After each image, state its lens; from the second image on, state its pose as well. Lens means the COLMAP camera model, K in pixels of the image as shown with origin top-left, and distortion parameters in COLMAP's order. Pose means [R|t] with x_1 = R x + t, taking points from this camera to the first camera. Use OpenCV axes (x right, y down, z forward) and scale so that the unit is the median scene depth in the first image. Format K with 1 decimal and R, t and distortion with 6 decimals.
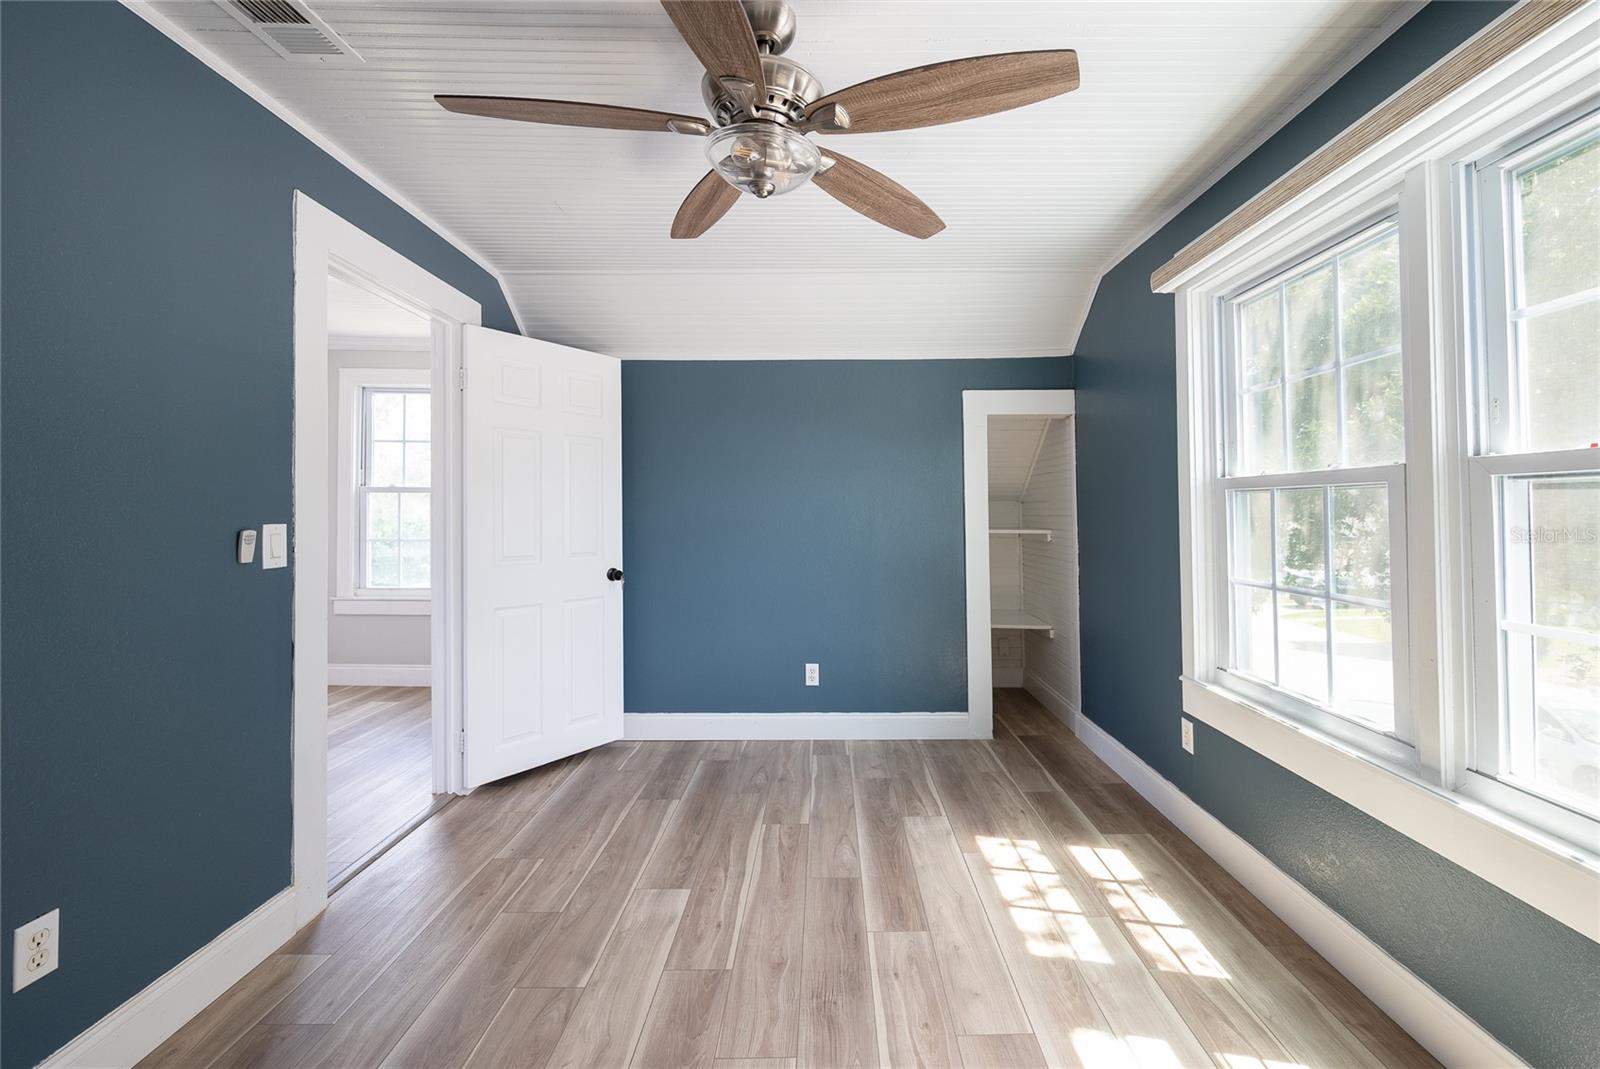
lens RADIAL K [[645.2, 0, 847.4], [0, 645.2, 488.7], [0, 0, 1]] dist [-0.010382, 0.001750]
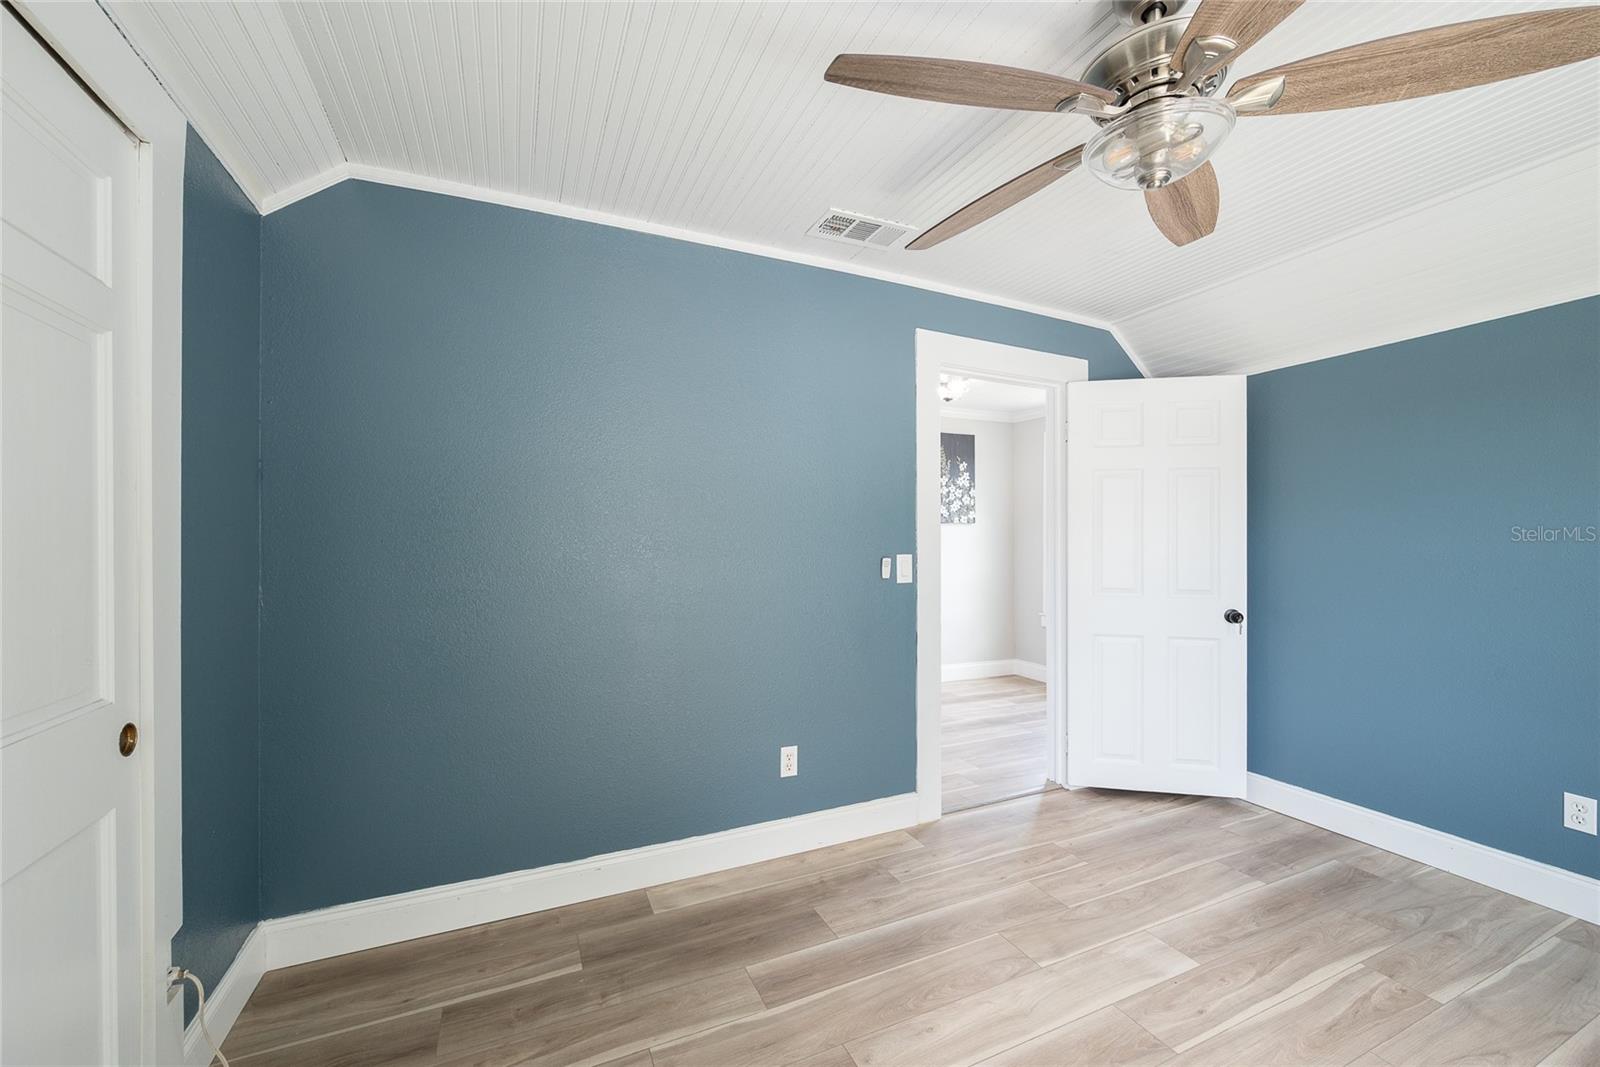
lens RADIAL K [[645.2, 0, 814.1], [0, 645.2, 541.4], [0, 0, 1]] dist [-0.010382, 0.001750]
pose [[0.403479, 0.004911, -0.914976, 0.322477], [0.026261, 0.999512, 0.016945, -0.005738], [0.914612, -0.030865, 0.403153, 0.134169]]
